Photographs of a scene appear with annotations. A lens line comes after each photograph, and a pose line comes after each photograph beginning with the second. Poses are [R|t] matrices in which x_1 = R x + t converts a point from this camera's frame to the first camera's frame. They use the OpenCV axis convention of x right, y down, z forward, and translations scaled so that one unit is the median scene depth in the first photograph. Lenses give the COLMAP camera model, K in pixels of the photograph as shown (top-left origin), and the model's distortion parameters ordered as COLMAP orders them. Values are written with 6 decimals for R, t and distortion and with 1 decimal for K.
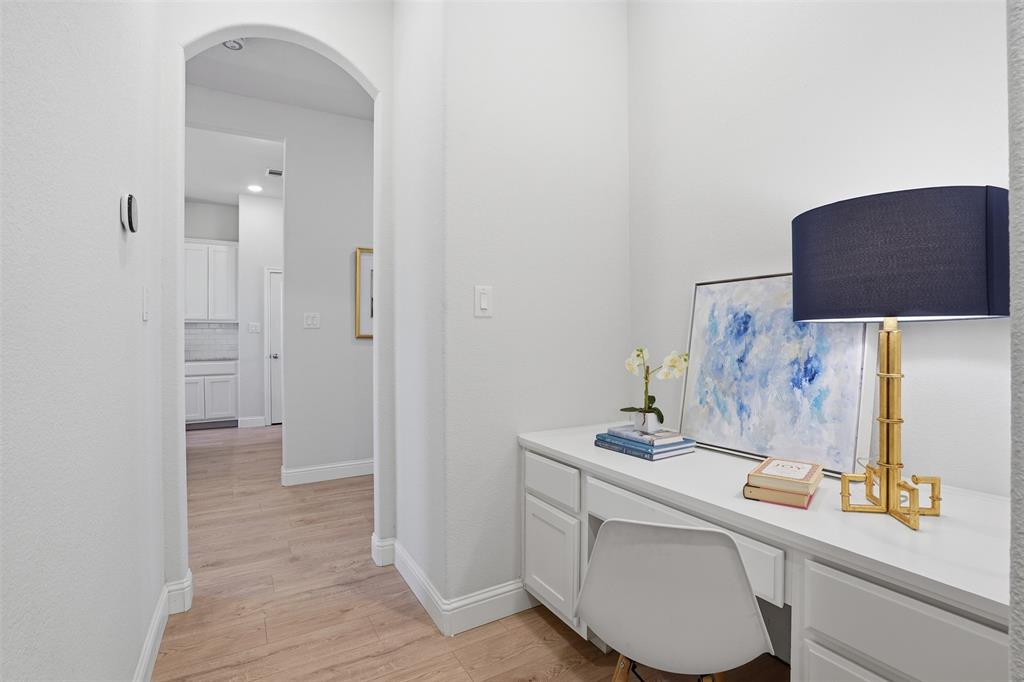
lens RADIAL K [[481.2, 0, 512.0], [0, 481.2, 336.5], [0, 0, 1]] dist [-0.063252, 0.026272]
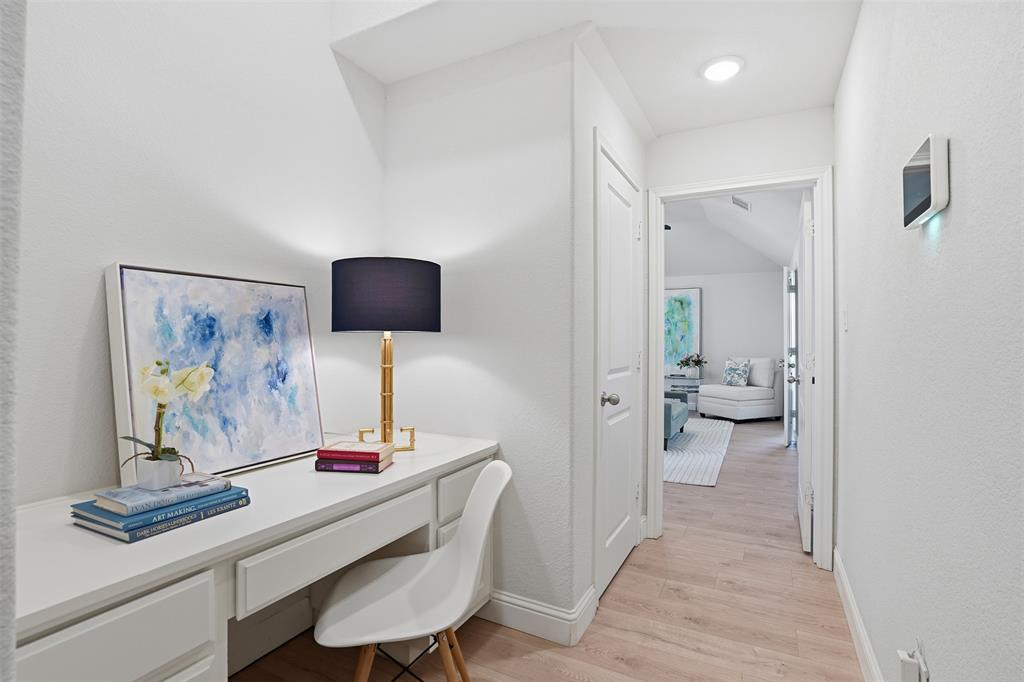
lens RADIAL K [[481.2, 0, 512.0], [0, 481.2, 336.5], [0, 0, 1]] dist [-0.063252, 0.026272]
pose [[-0.533310, 0.013046, 0.845819, -0.565096], [0.002075, 0.999898, -0.014114, 0.003630], [-0.845917, -0.005772, -0.533283, 1.035381]]
